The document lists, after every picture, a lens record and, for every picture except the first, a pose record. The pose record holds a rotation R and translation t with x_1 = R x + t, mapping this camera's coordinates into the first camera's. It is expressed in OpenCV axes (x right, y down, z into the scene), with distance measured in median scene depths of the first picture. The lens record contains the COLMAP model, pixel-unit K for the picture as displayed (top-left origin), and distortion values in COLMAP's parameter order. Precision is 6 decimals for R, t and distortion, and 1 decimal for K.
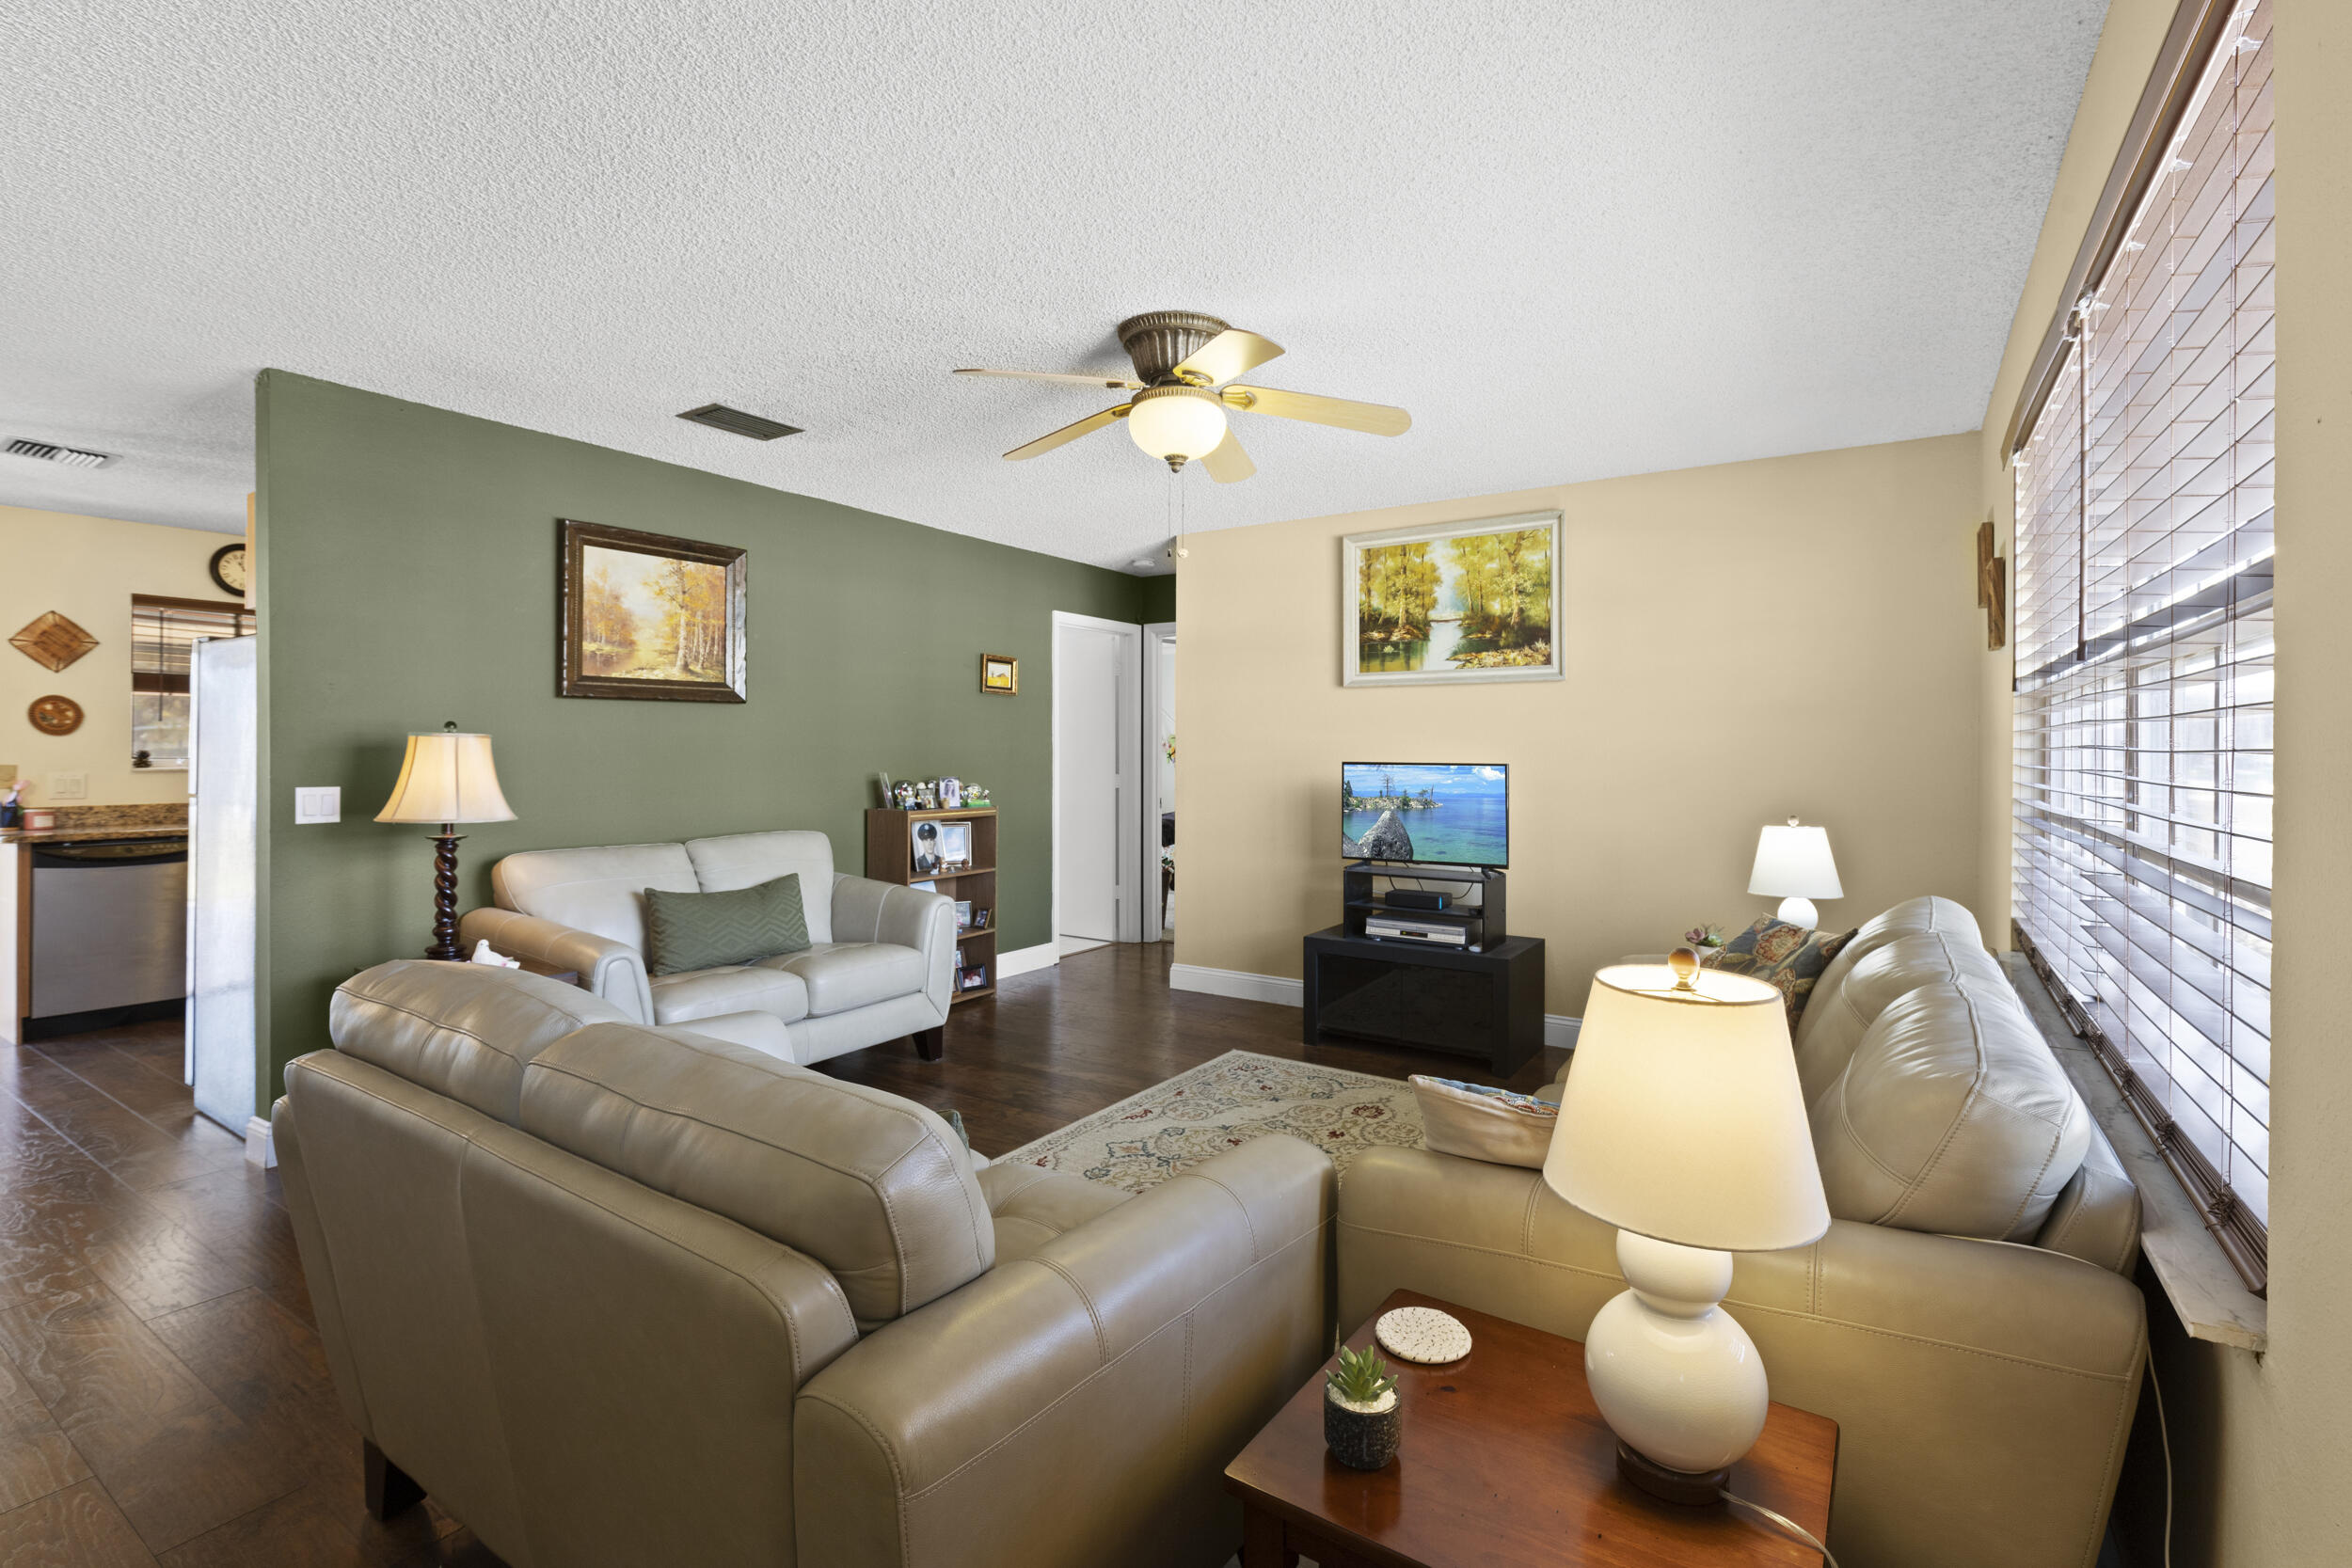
lens RADIAL K [[1068.8, 0, 1172.9], [0, 1068.8, 763.3], [0, 0, 1]] dist [0.000943, -0.000110]
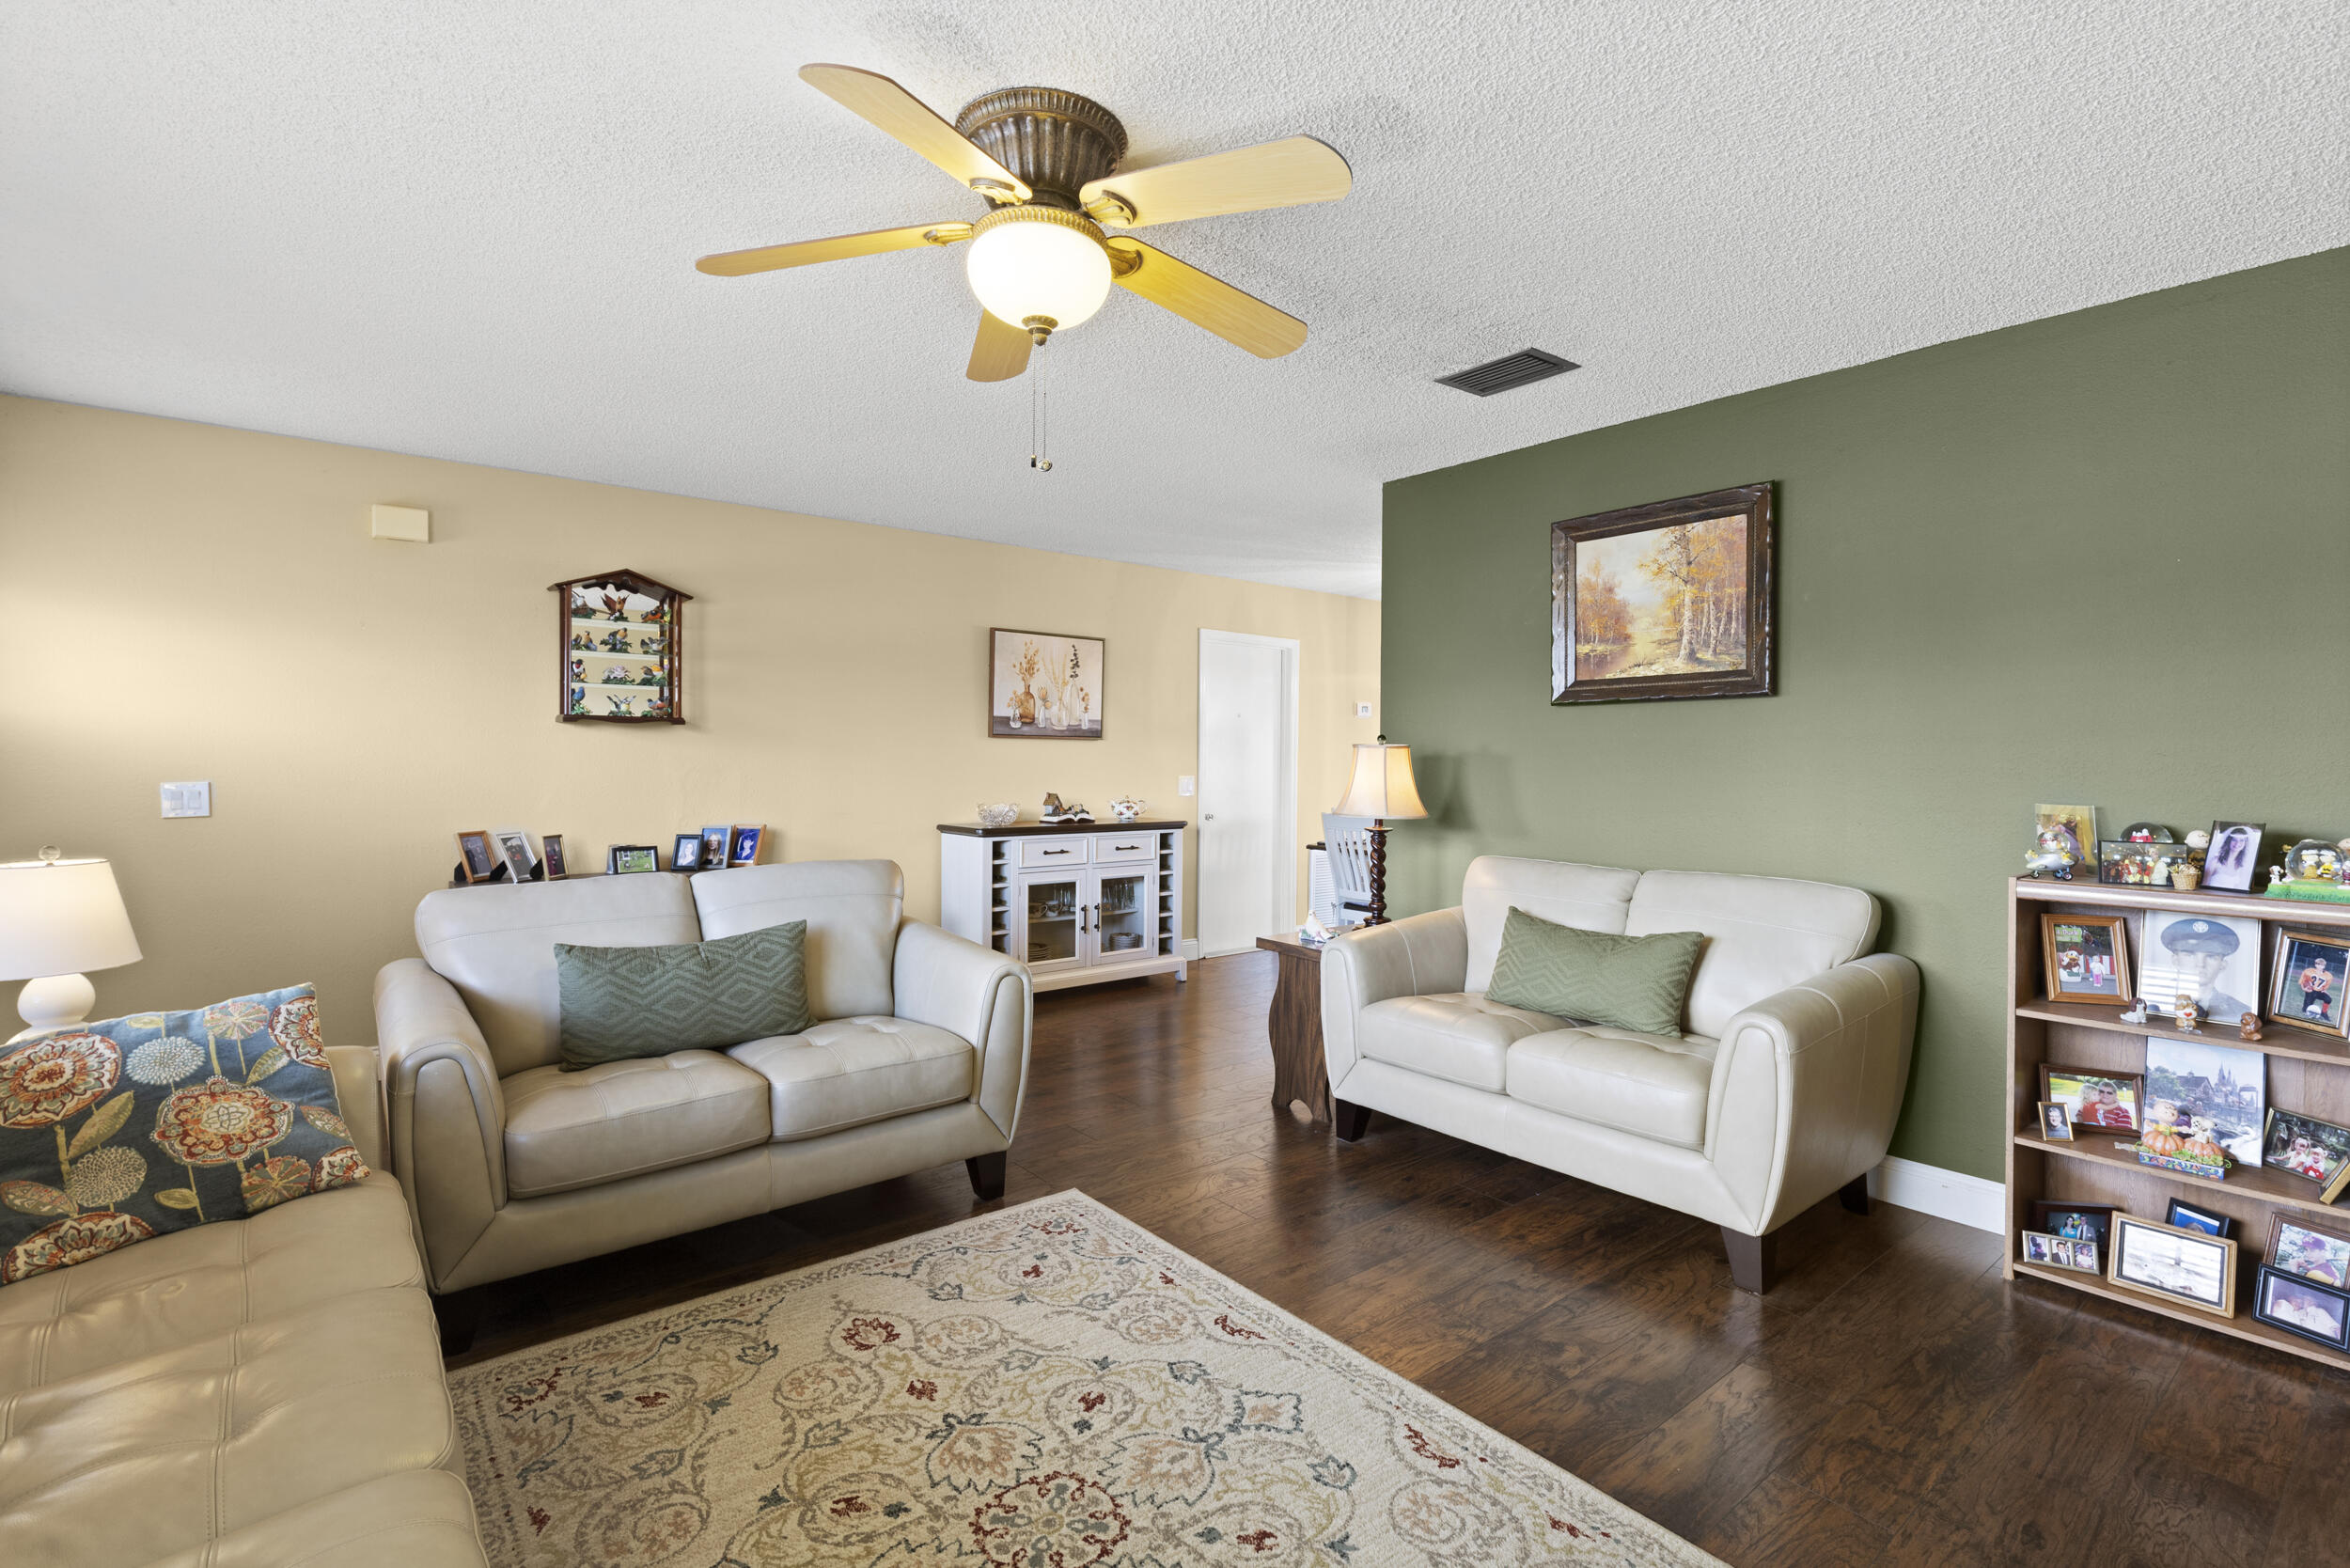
lens RADIAL K [[1068.1, 0, 1171.9], [0, 1068.1, 763.3], [0, 0, 1]] dist [0.000943, -0.000110]
pose [[-0.299912, -0.008144, -0.953932, 0.446891], [-0.025835, 0.999666, -0.000412, 0.001115], [0.953617, 0.024522, -0.300023, 0.916677]]
